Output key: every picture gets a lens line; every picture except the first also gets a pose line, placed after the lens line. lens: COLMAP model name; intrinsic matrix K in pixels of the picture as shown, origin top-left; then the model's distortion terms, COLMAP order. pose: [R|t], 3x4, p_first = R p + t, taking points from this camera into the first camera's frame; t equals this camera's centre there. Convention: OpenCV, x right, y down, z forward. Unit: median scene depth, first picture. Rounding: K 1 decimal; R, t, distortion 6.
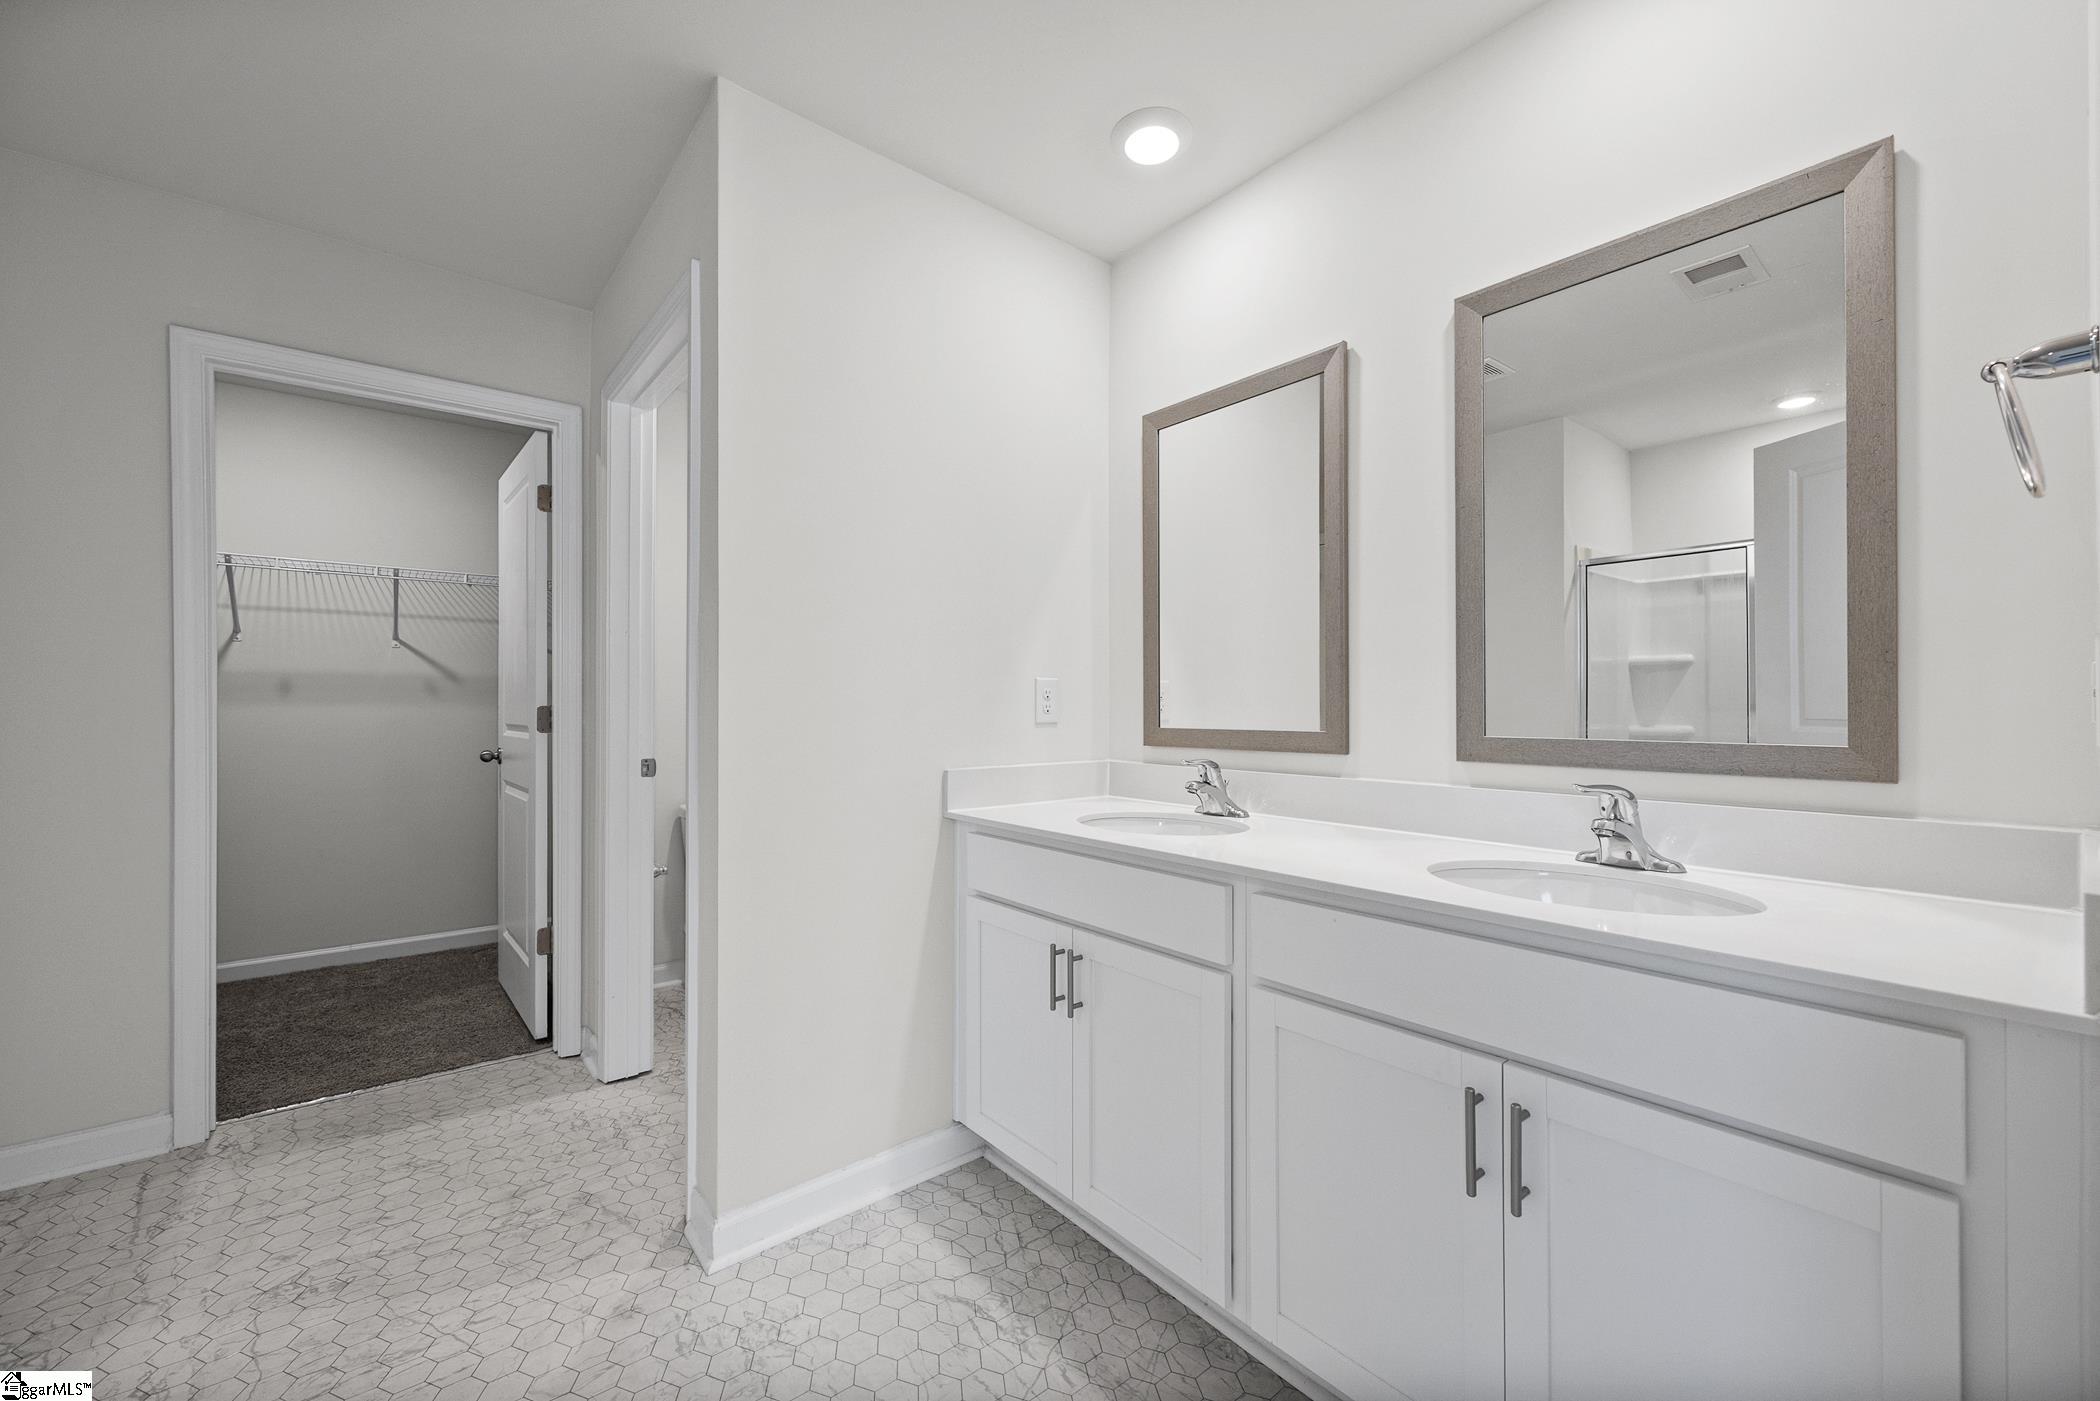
lens RADIAL K [[829.3, 0, 1034.6], [0, 829.3, 701.2], [0, 0, 1]] dist [-0.000003, 0.000032]
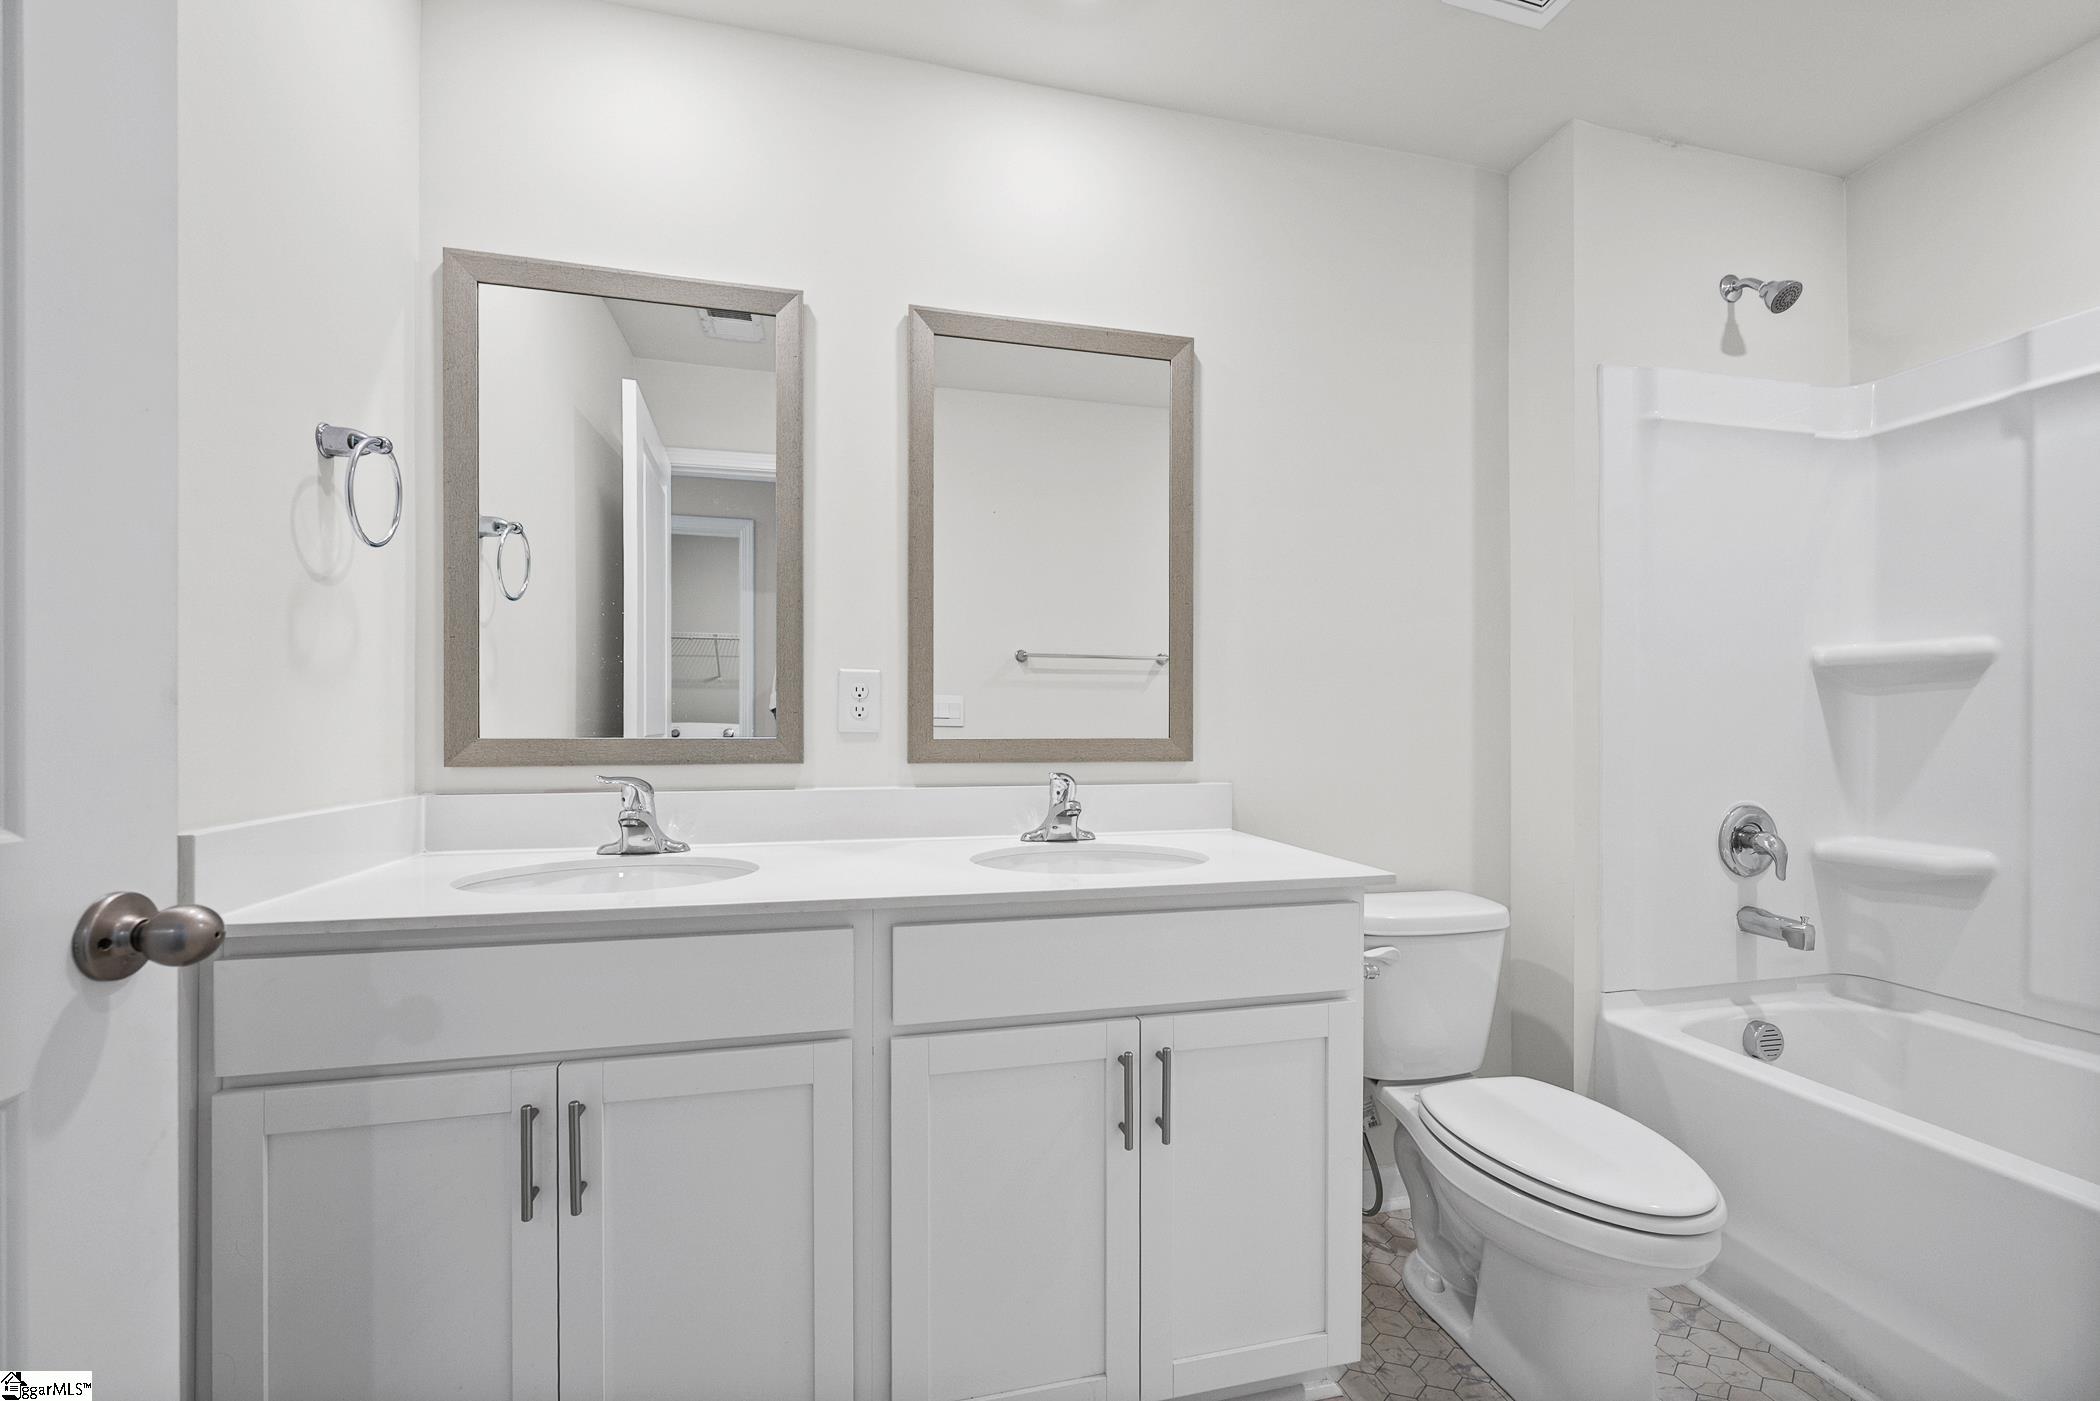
lens RADIAL K [[829.3, 0, 1001.6], [0, 829.3, 737.1], [0, 0, 1]] dist [-0.000003, 0.000032]
pose [[0.433976, -0.023868, 0.900608, -0.333805], [-0.015709, 0.999297, 0.034053, 0.003206], [-0.900788, -0.028926, 0.433295, 0.416052]]
